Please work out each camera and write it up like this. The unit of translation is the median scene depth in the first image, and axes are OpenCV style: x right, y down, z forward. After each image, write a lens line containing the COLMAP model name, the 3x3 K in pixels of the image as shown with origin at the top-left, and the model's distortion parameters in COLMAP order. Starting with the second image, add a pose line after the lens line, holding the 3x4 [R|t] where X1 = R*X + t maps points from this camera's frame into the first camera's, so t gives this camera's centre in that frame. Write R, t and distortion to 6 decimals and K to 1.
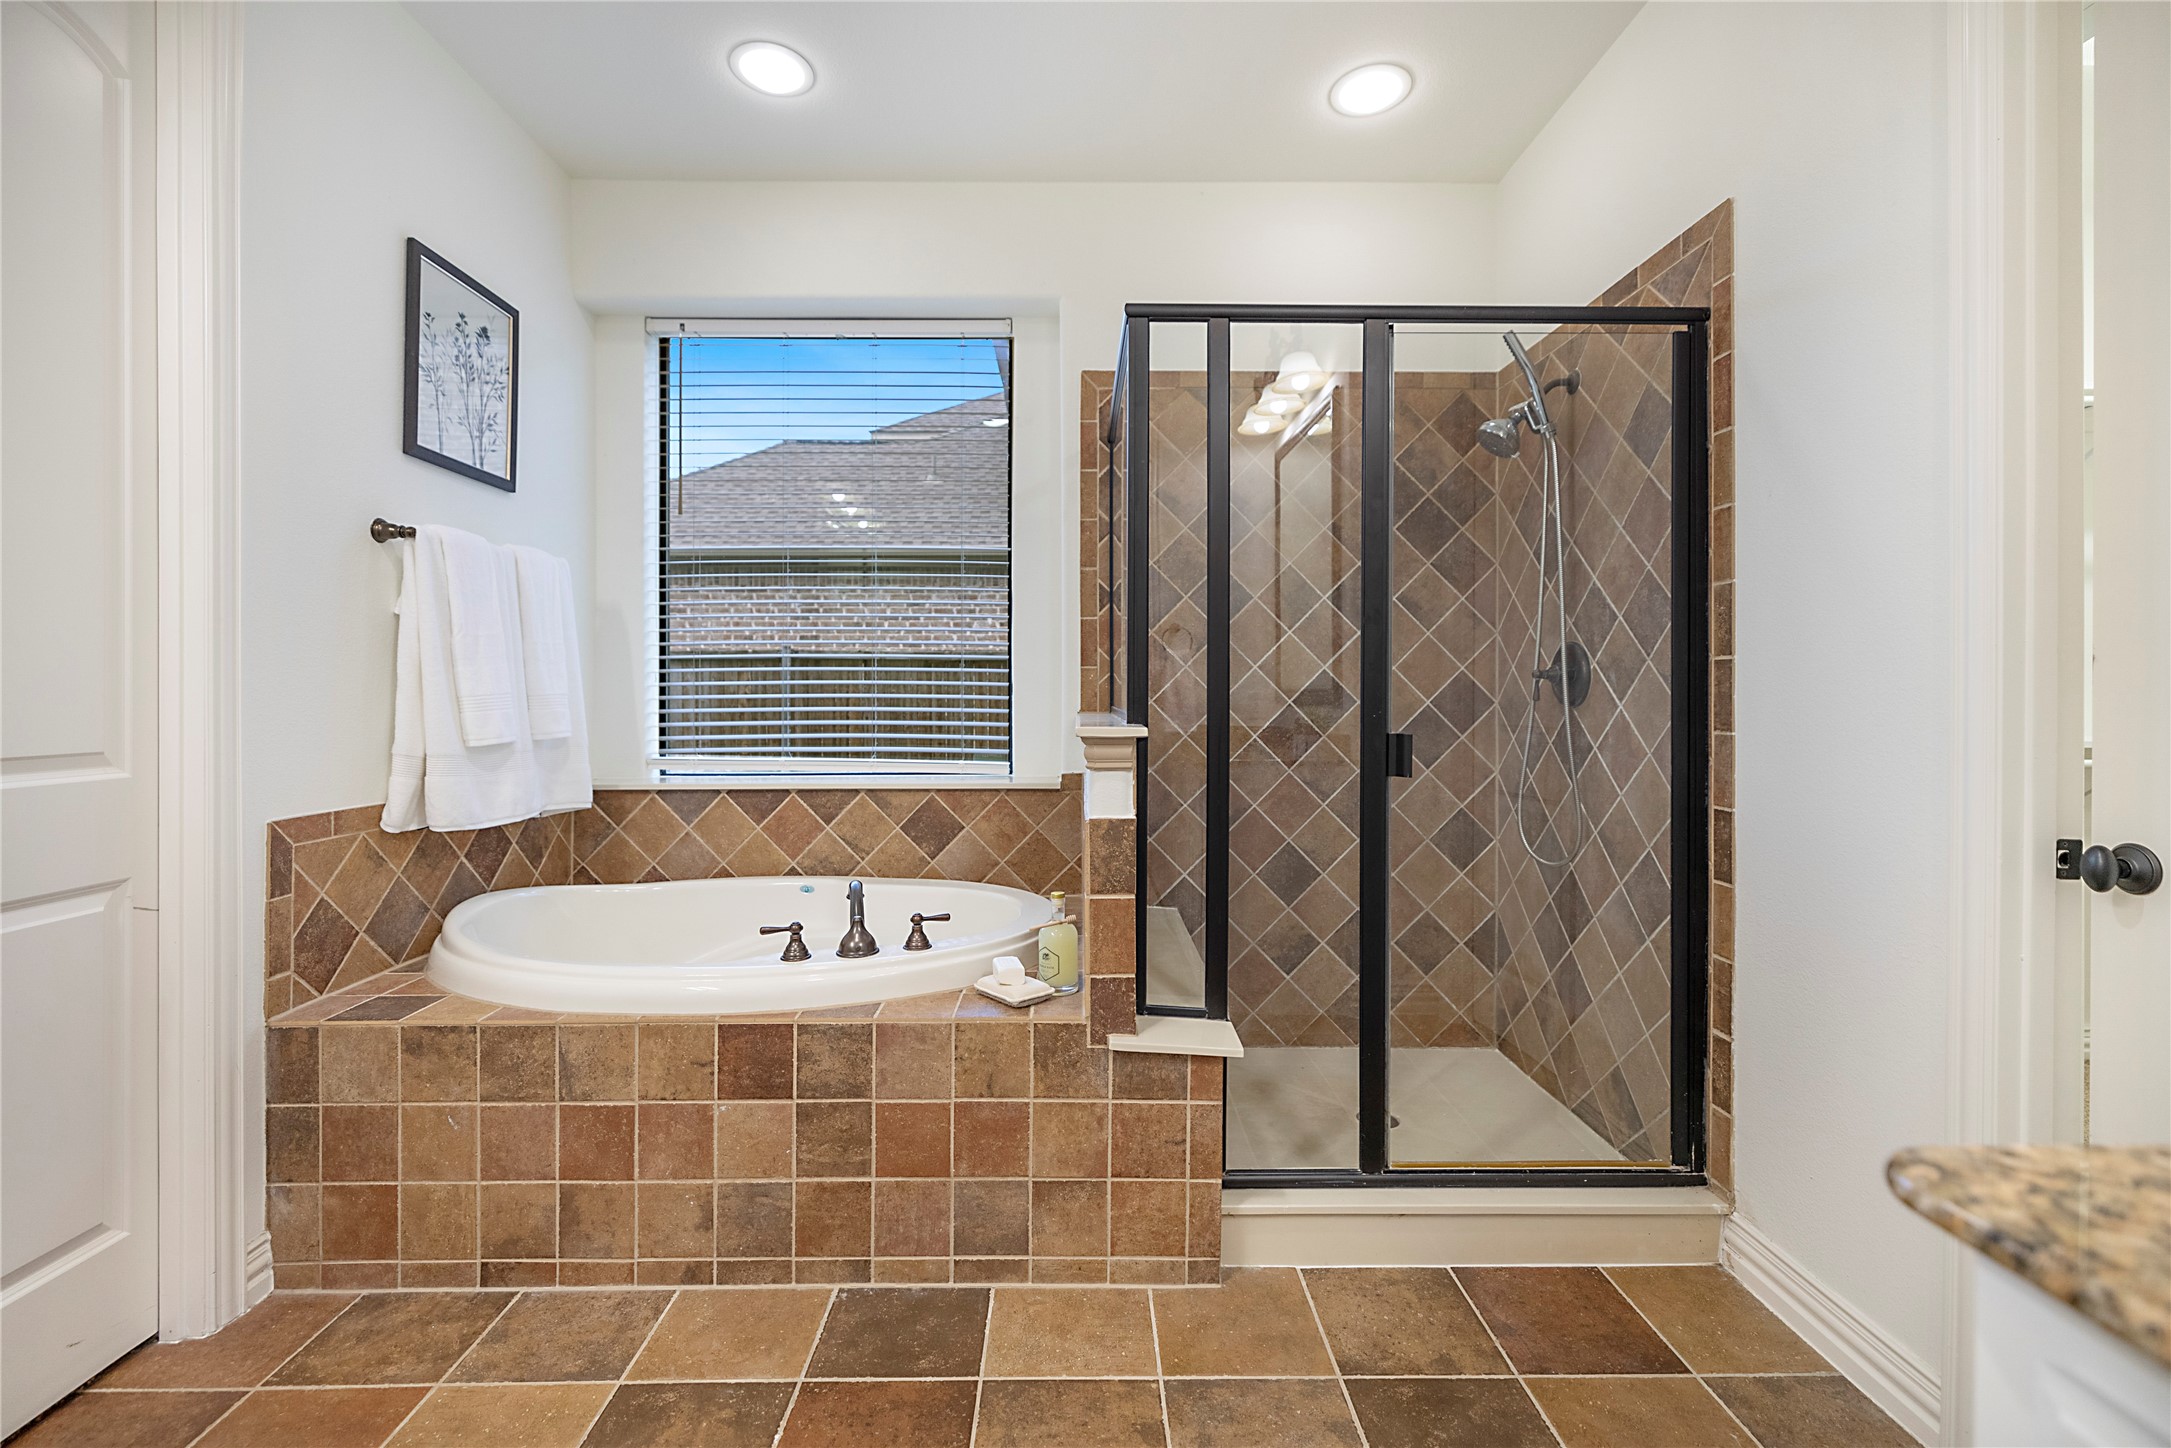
lens RADIAL K [[914.9, 0, 1079.4], [0, 914.9, 690.1], [0, 0, 1]] dist [0.001774, -0.000594]
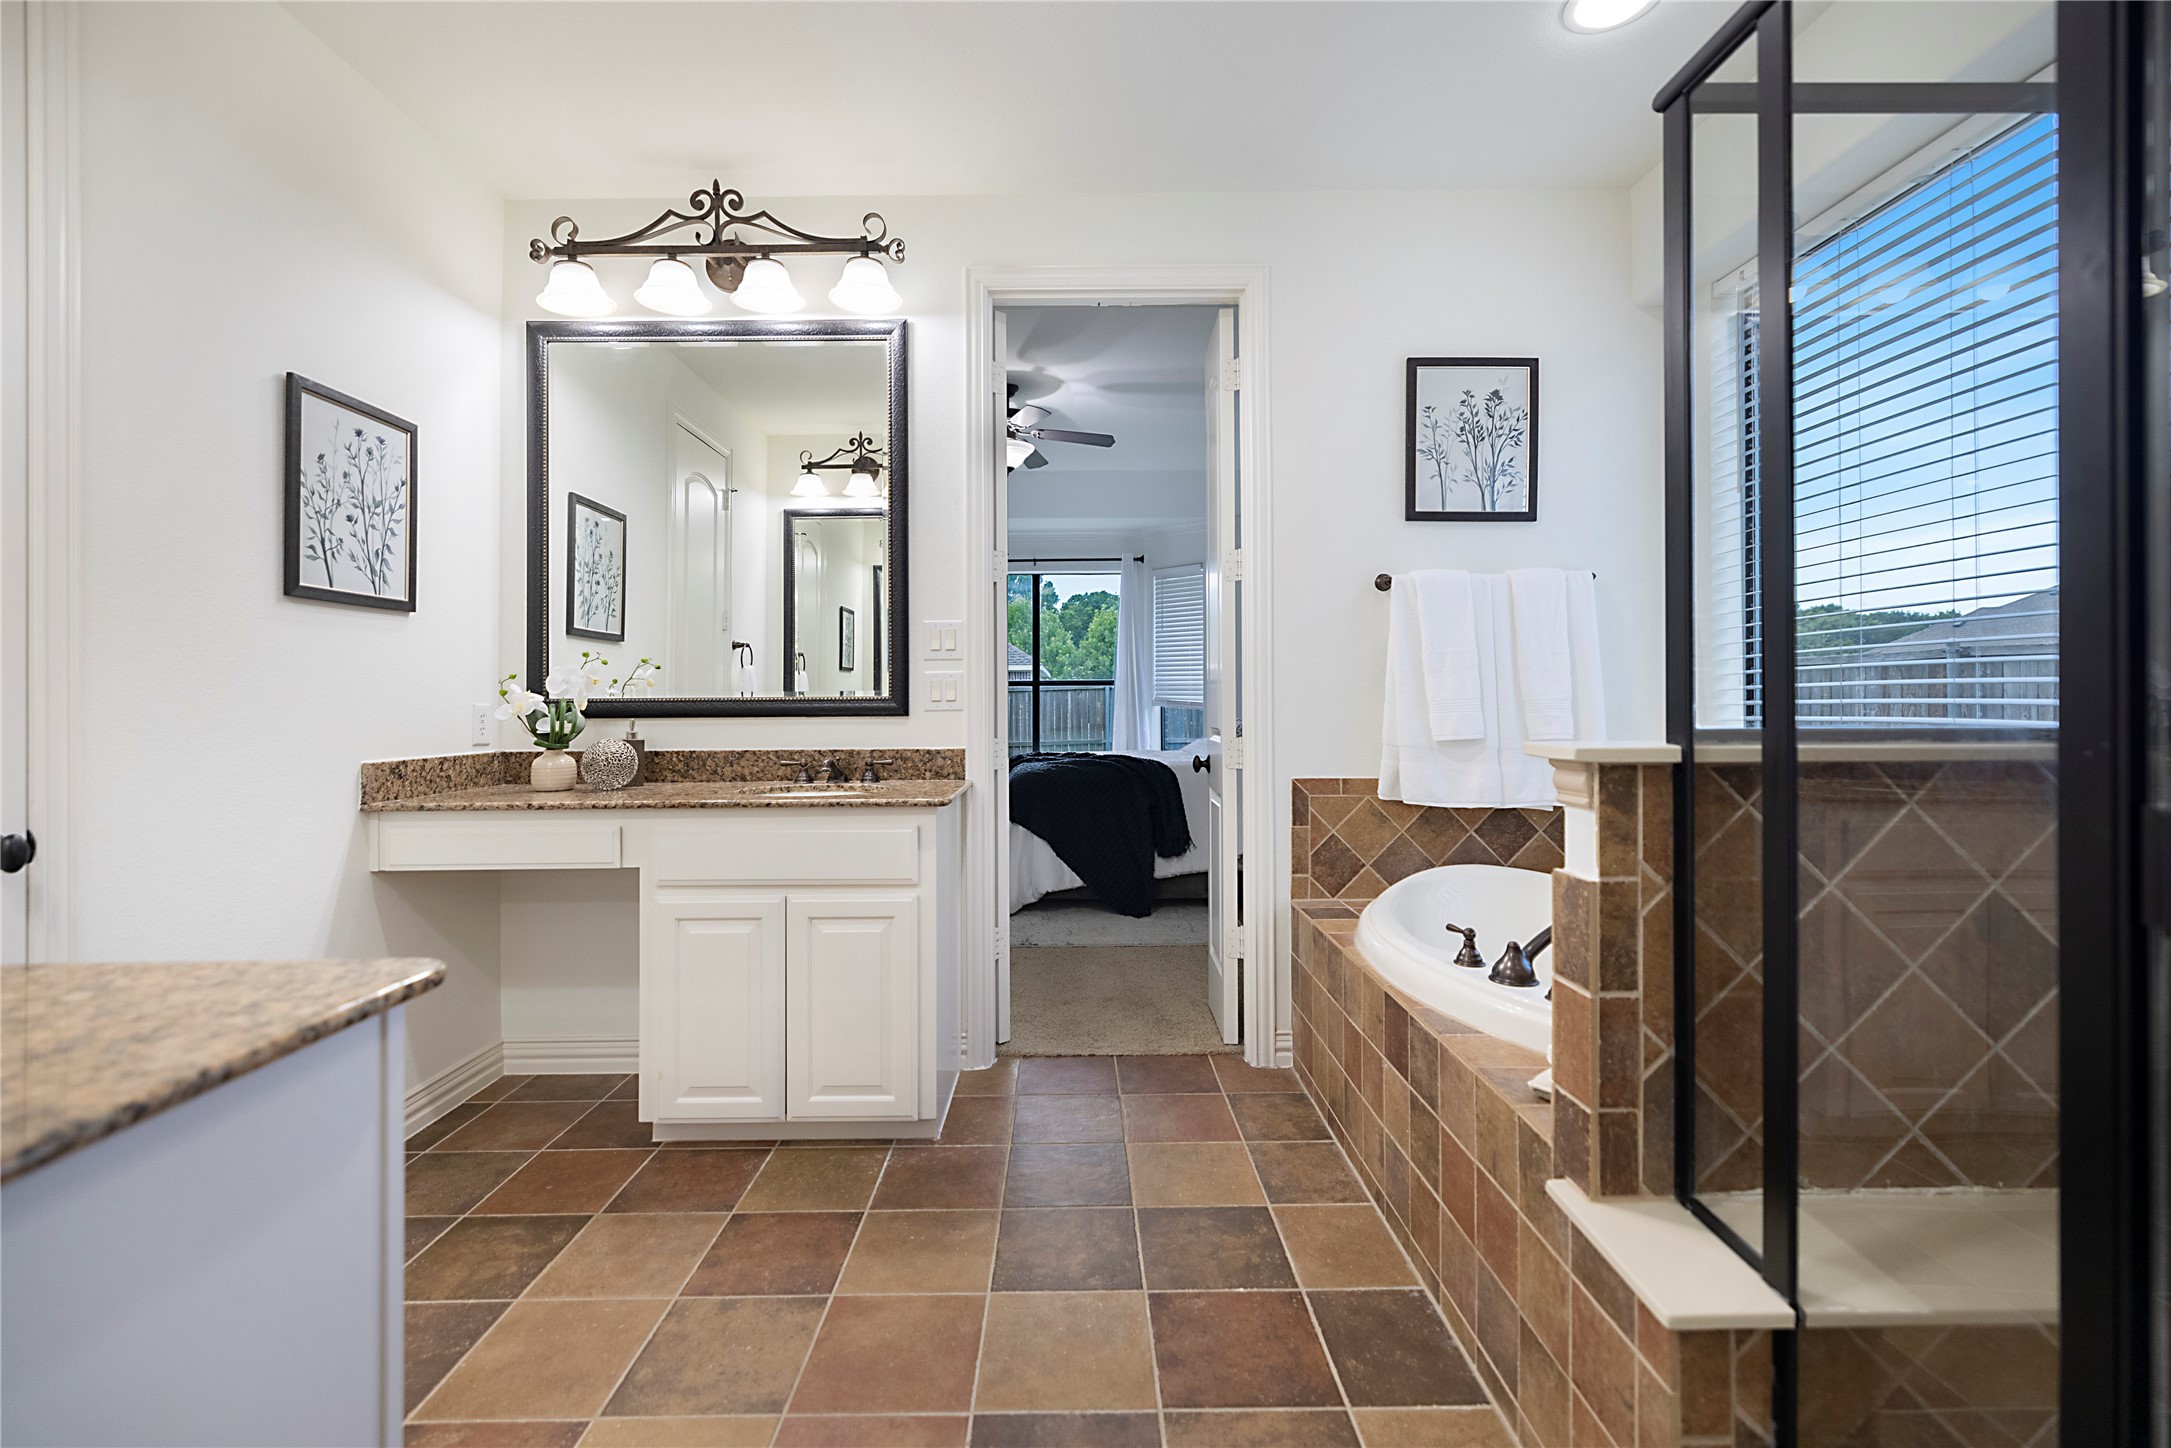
lens RADIAL K [[914.9, 0, 1083.6], [0, 914.9, 709.0], [0, 0, 1]] dist [0.001774, -0.000594]
pose [[0.002737, 0.006632, -0.999974, 0.674343], [0.006538, 0.999957, 0.006649, 0.007024], [0.999975, -0.006556, 0.002693, 0.575679]]
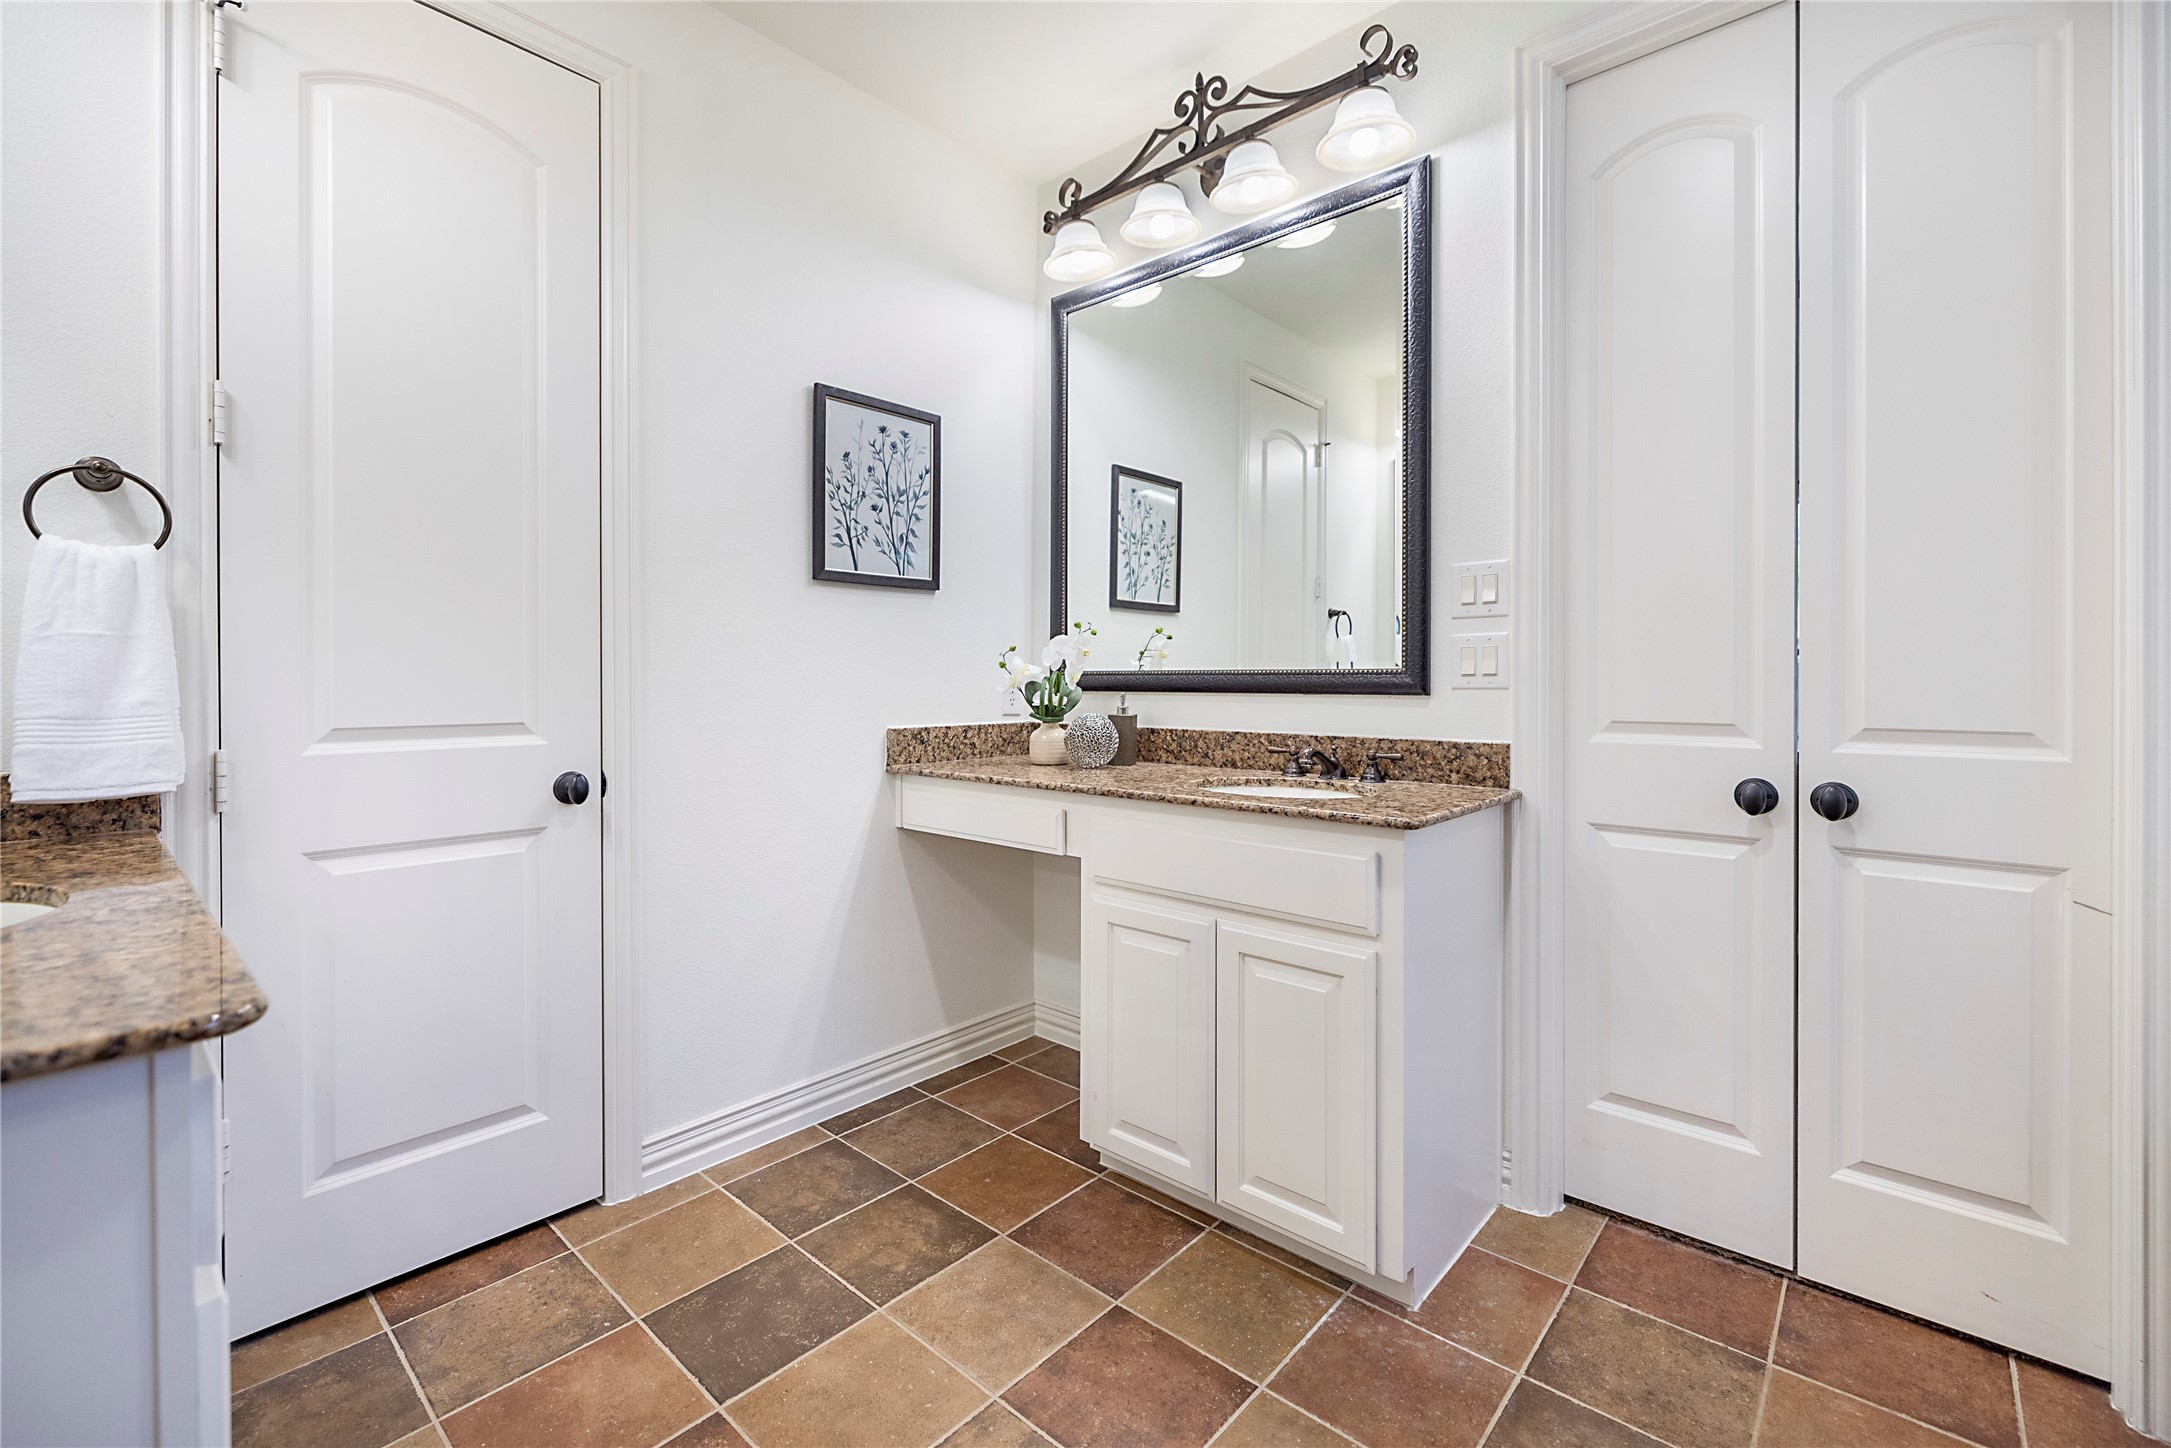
lens RADIAL K [[914.9, 0, 1079.7], [0, 914.9, 678.7], [0, 0, 1]] dist [0.001774, -0.000594]
pose [[-0.677188, -0.000422, -0.735810, 0.448362], [-0.000724, 1.000000, 0.000093, 0.006947], [0.735809, 0.000596, -0.677189, 0.661191]]
